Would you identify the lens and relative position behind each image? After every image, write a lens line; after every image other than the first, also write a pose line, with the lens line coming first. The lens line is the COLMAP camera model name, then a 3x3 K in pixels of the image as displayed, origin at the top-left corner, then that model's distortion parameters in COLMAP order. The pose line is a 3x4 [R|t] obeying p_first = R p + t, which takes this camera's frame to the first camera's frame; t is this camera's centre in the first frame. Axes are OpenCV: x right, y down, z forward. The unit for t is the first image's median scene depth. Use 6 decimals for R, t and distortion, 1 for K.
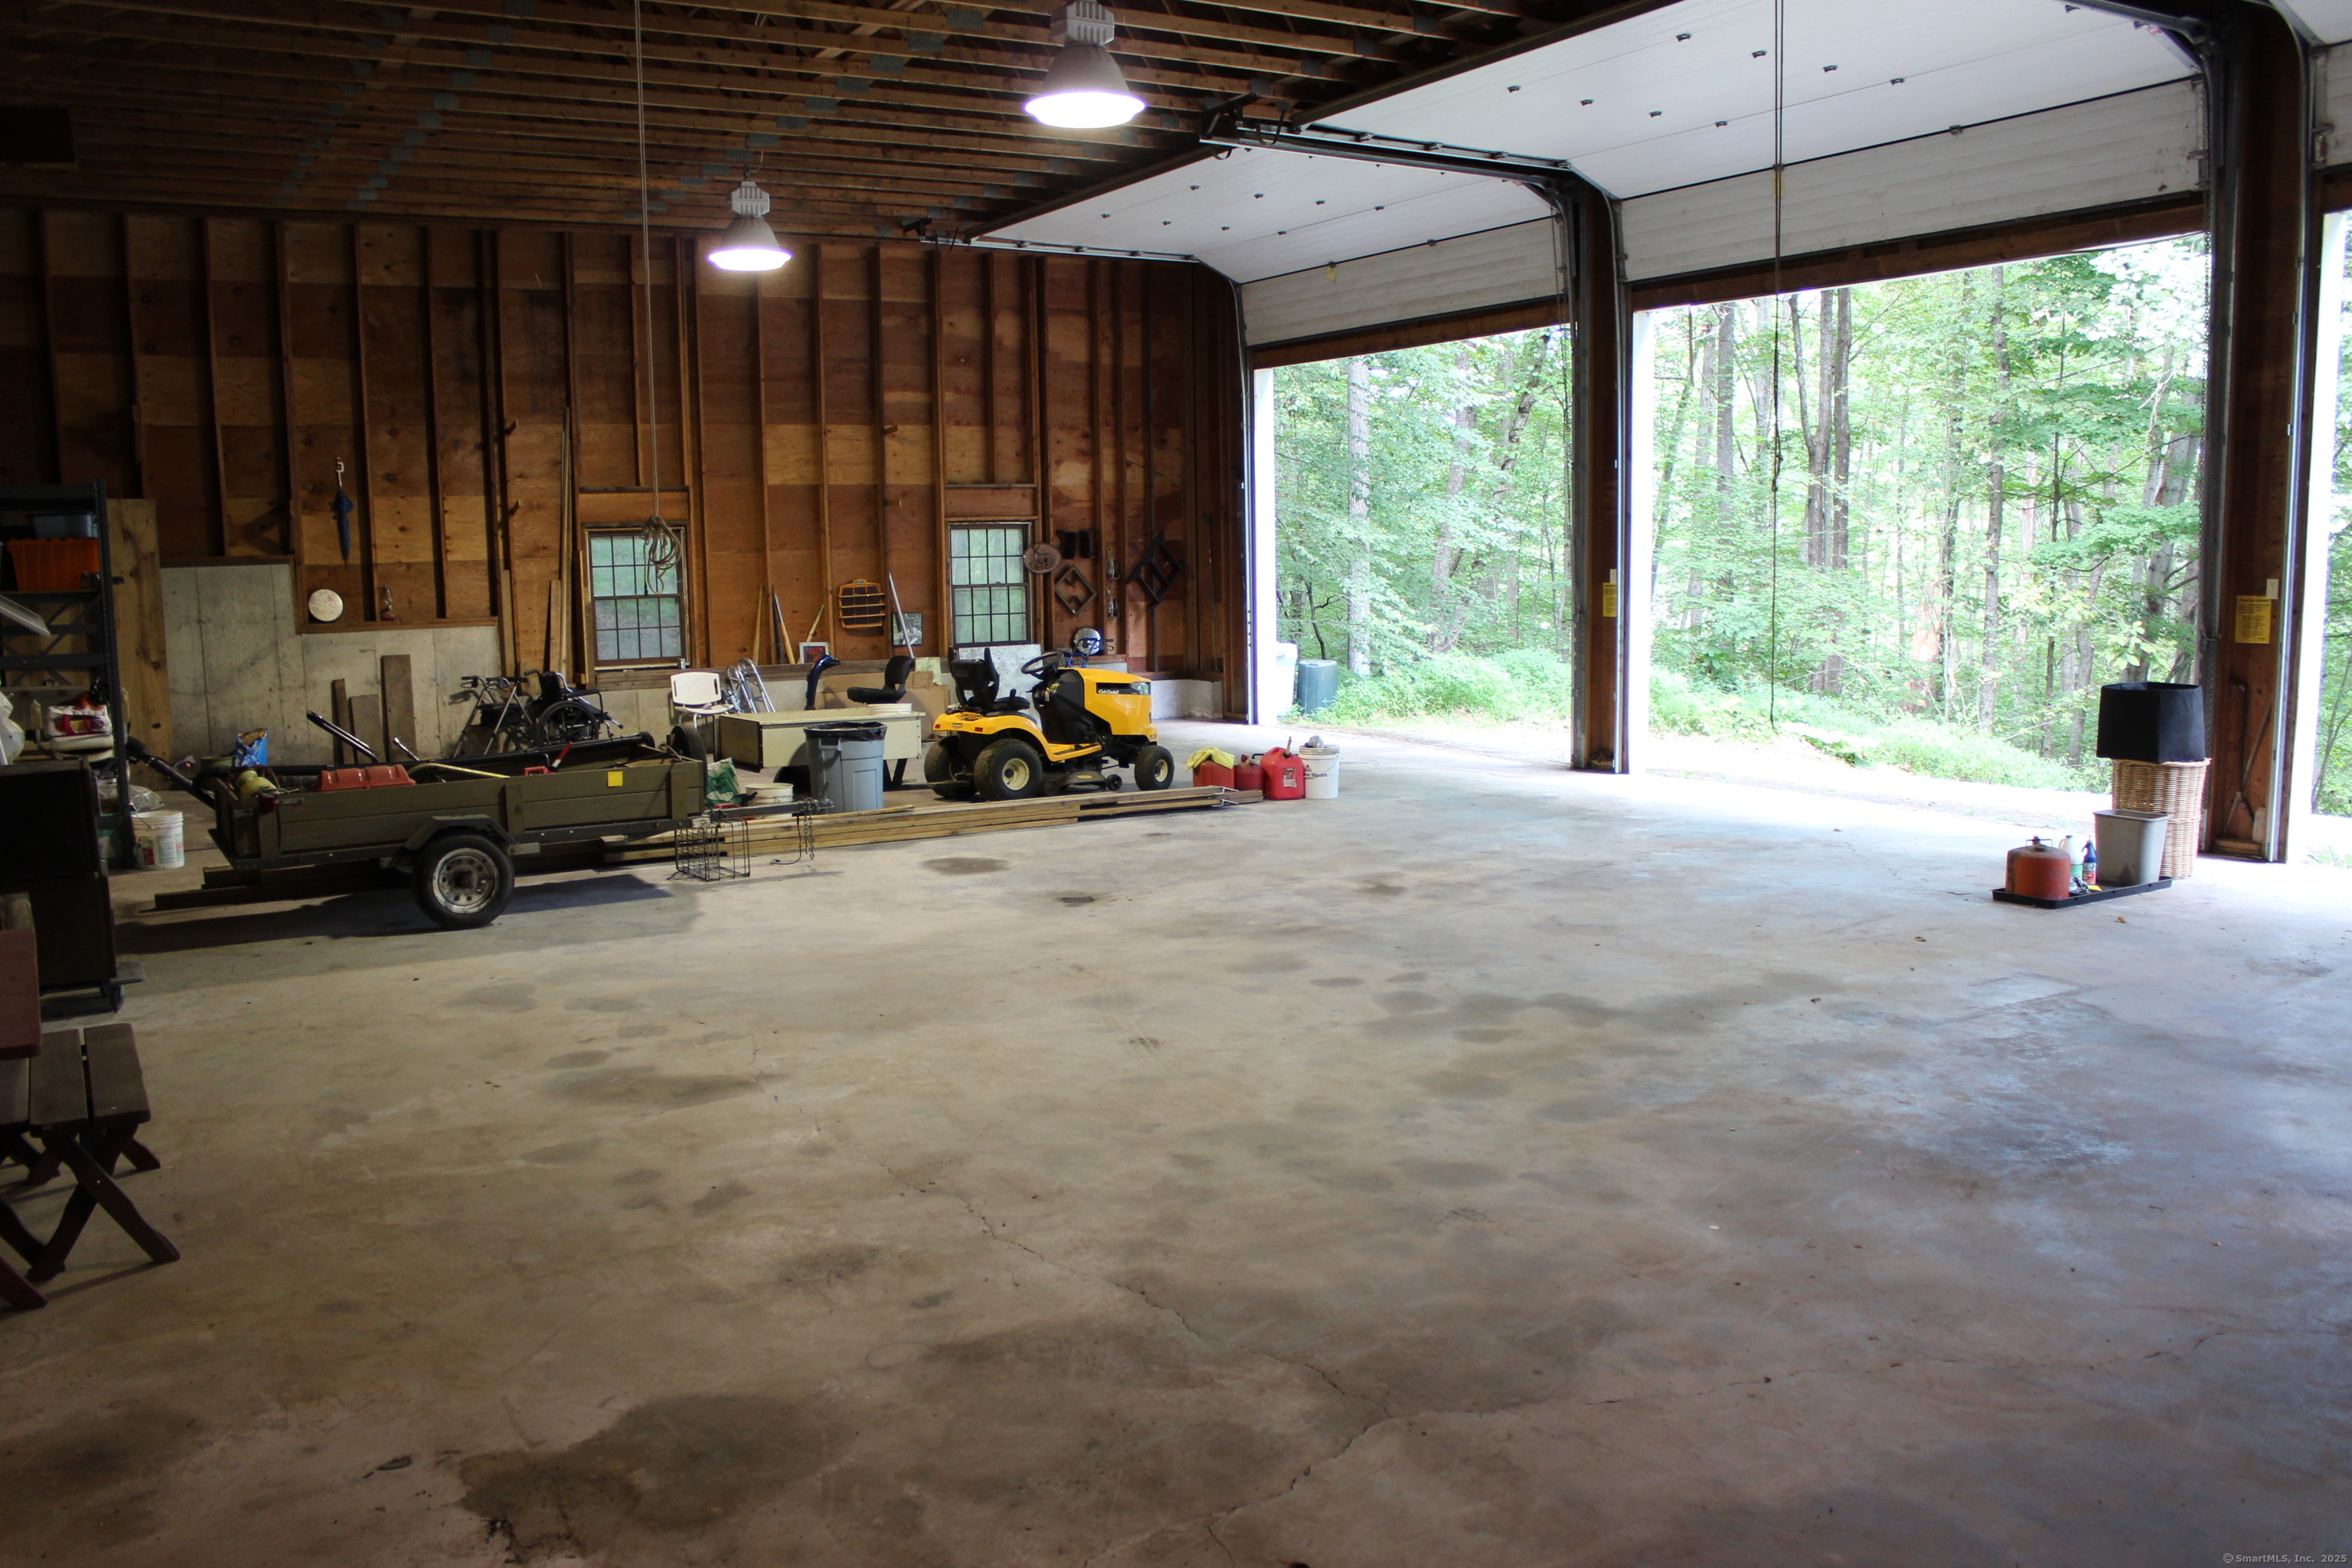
lens RADIAL K [[1943.5, 0, 1174.0], [0, 1943.5, 823.9], [0, 0, 1]] dist [-0.162519, 0.142416]
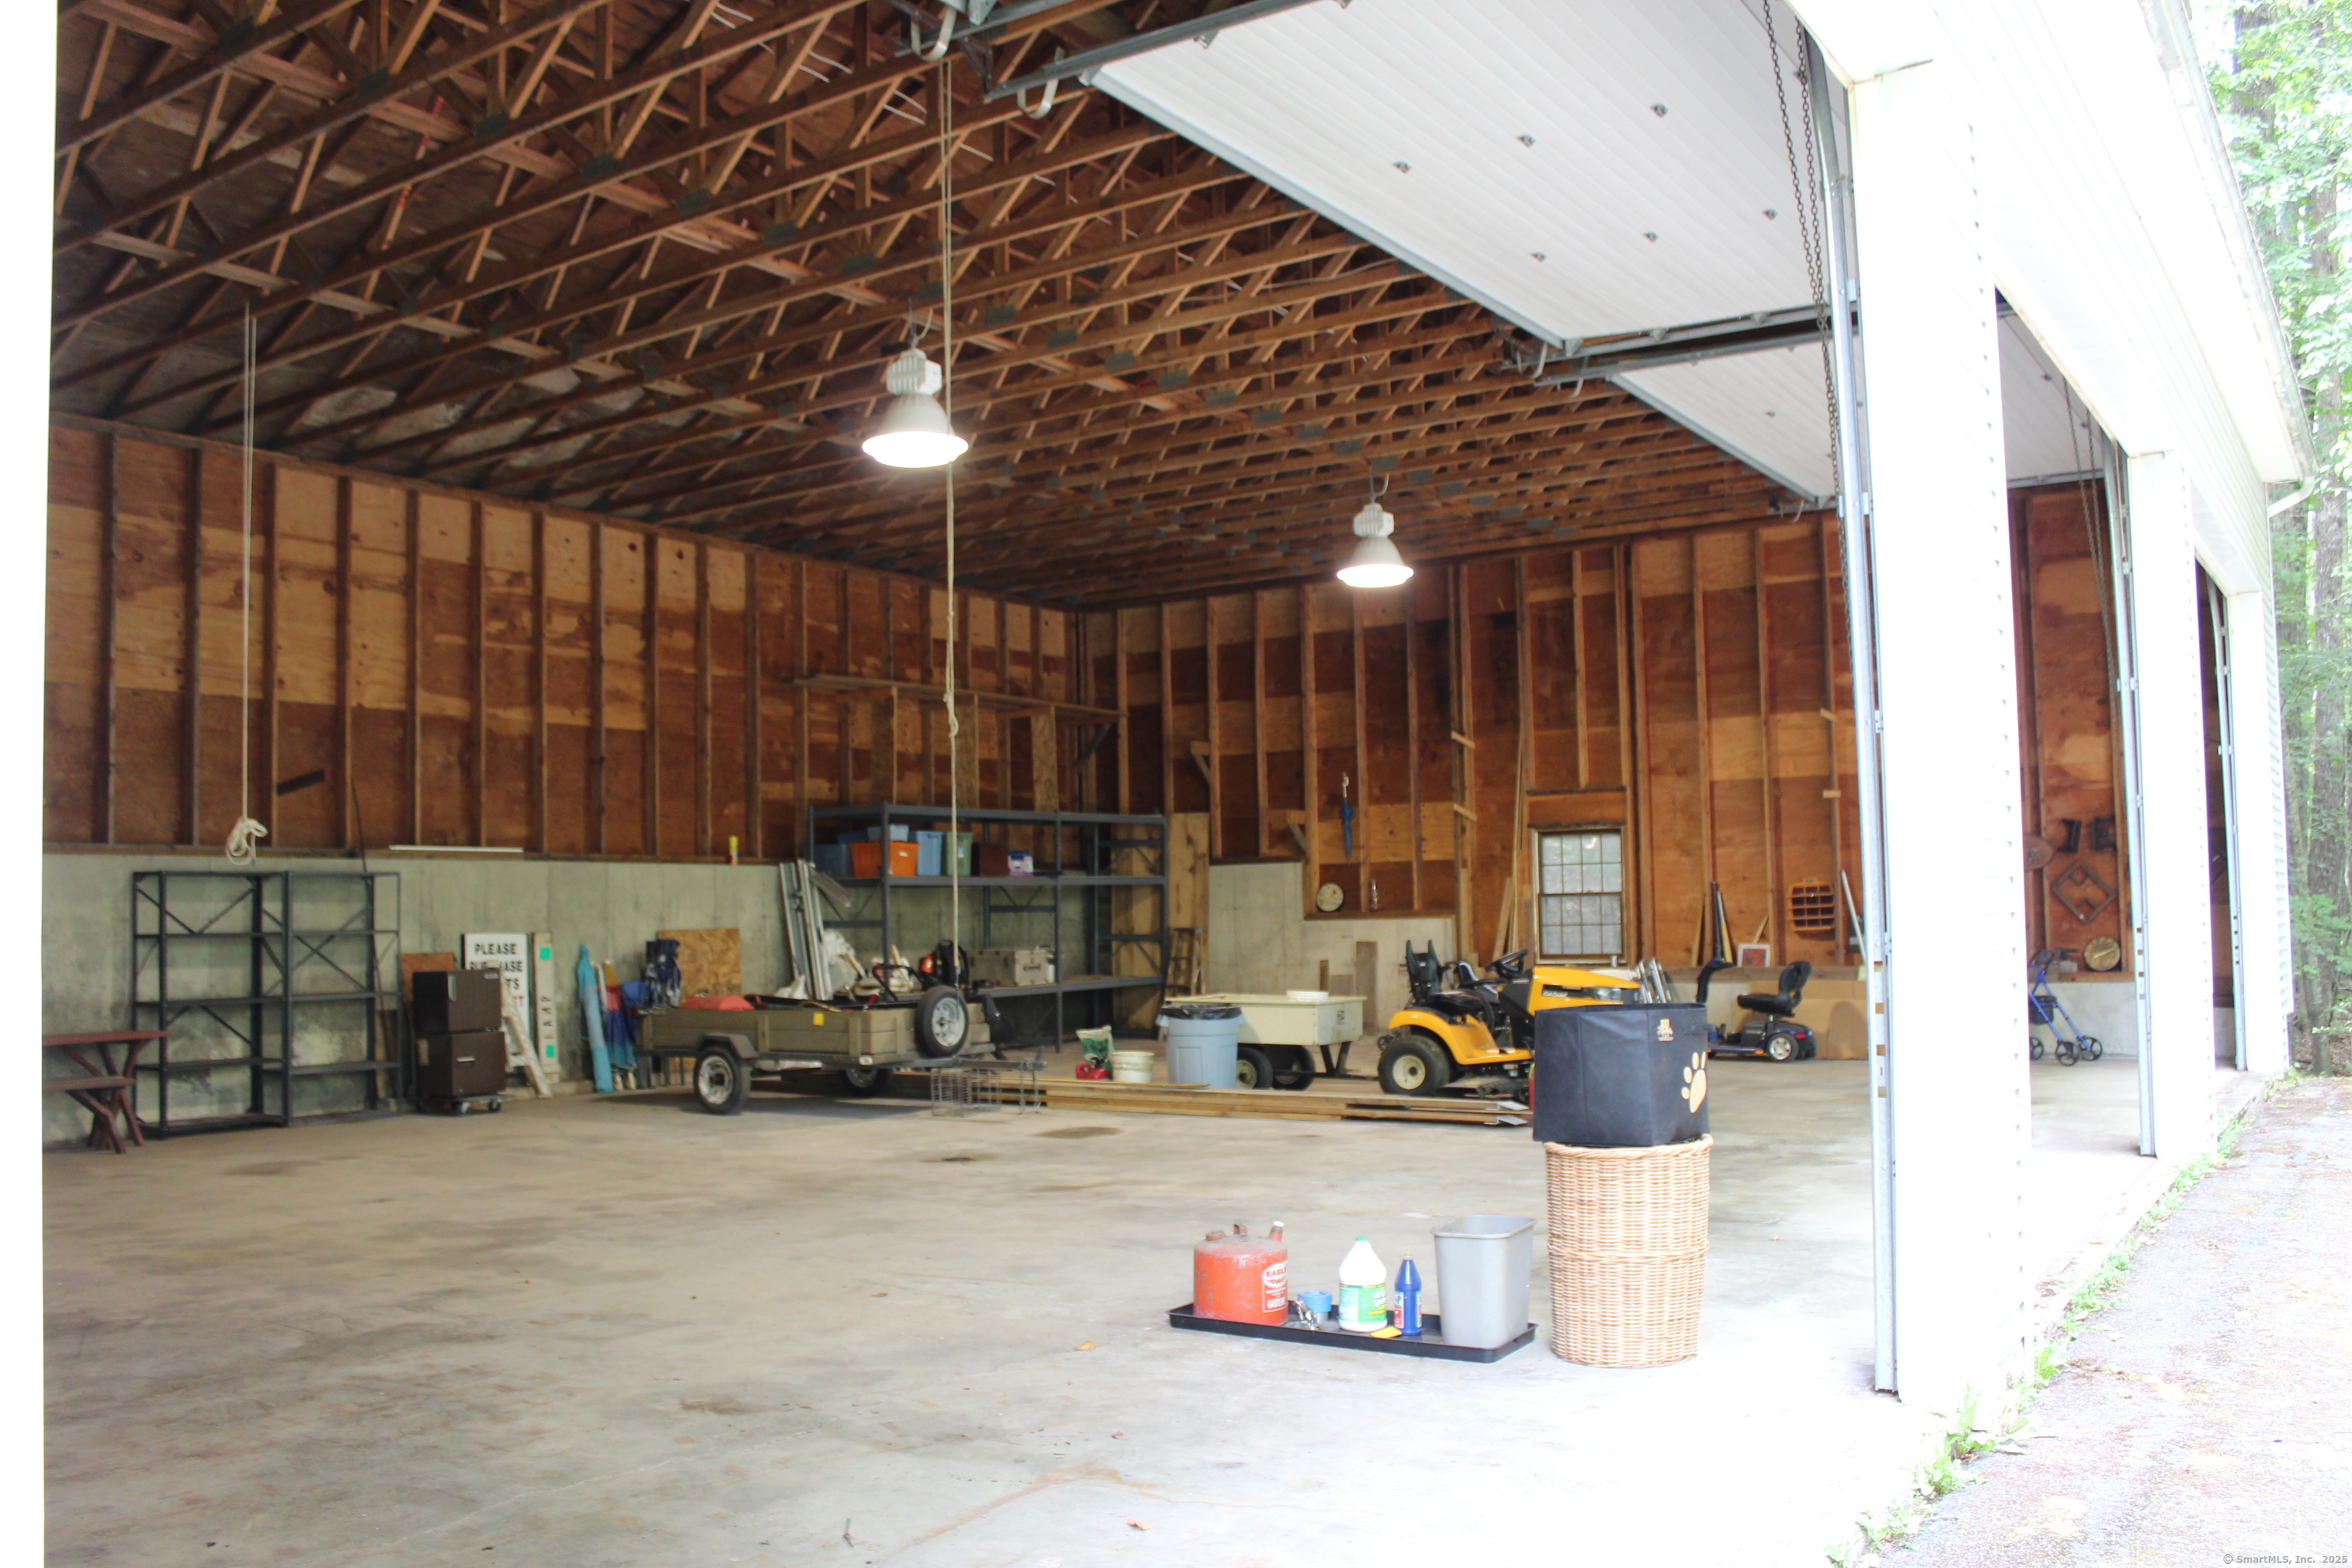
lens RADIAL K [[1943.5, 0, 1174.0], [0, 1943.5, 823.9], [0, 0, 1]] dist [-0.162519, 0.142416]
pose [[0.423356, -0.030489, -0.905450, 0.834194], [-0.115256, 0.989500, -0.087208, -0.059055], [0.898602, 0.141279, 0.415397, 0.540082]]
